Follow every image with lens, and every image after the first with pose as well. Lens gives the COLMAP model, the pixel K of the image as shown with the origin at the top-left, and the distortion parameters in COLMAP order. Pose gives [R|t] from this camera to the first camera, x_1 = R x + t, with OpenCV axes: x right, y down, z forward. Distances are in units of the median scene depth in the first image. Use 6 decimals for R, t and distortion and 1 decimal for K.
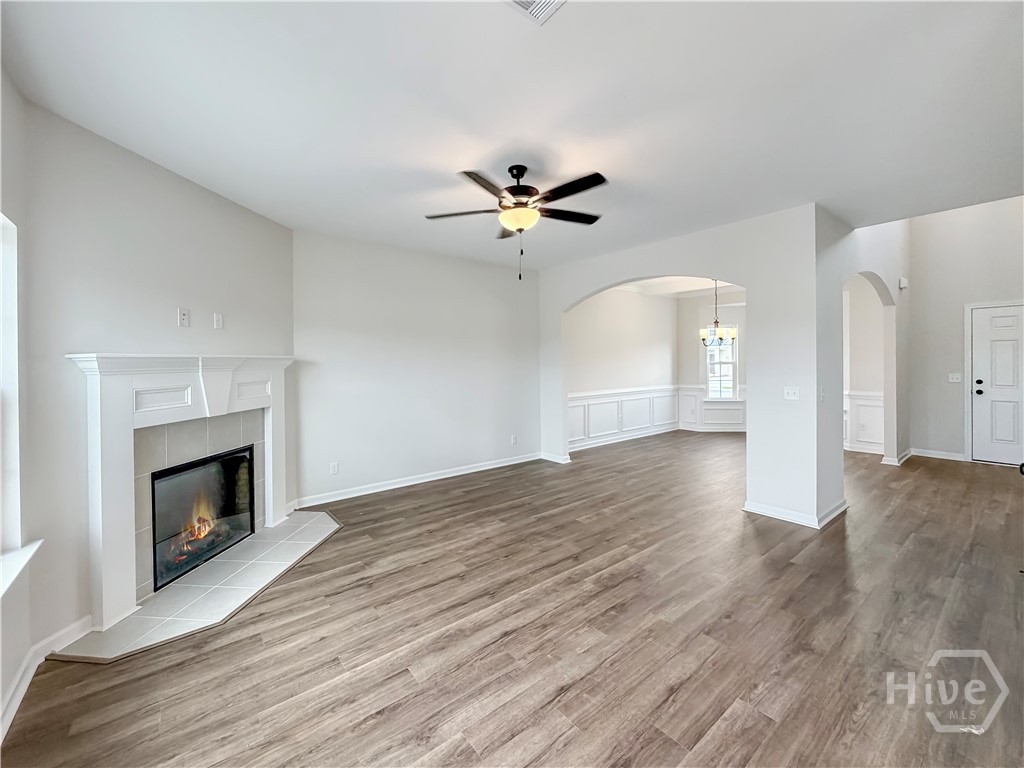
lens RADIAL K [[413.5, 0, 509.8], [0, 413.5, 361.5], [0, 0, 1]] dist [0.001064, 0.000034]
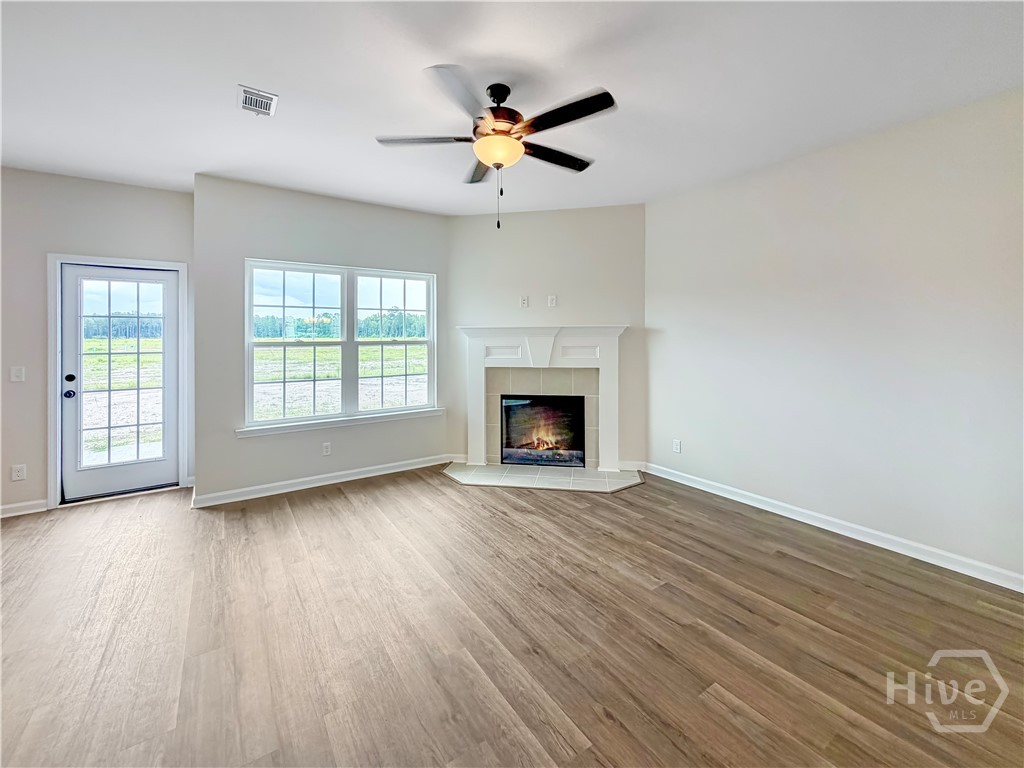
lens RADIAL K [[429.1, 0, 508.3], [0, 429.1, 333.1], [0, 0, 1]] dist [0.000162, -0.000052]
pose [[-0.077615, 0.010830, -0.996925, 0.709629], [0.005502, 0.999930, 0.010434, -0.004558], [0.996968, -0.004675, -0.077669, 0.906772]]
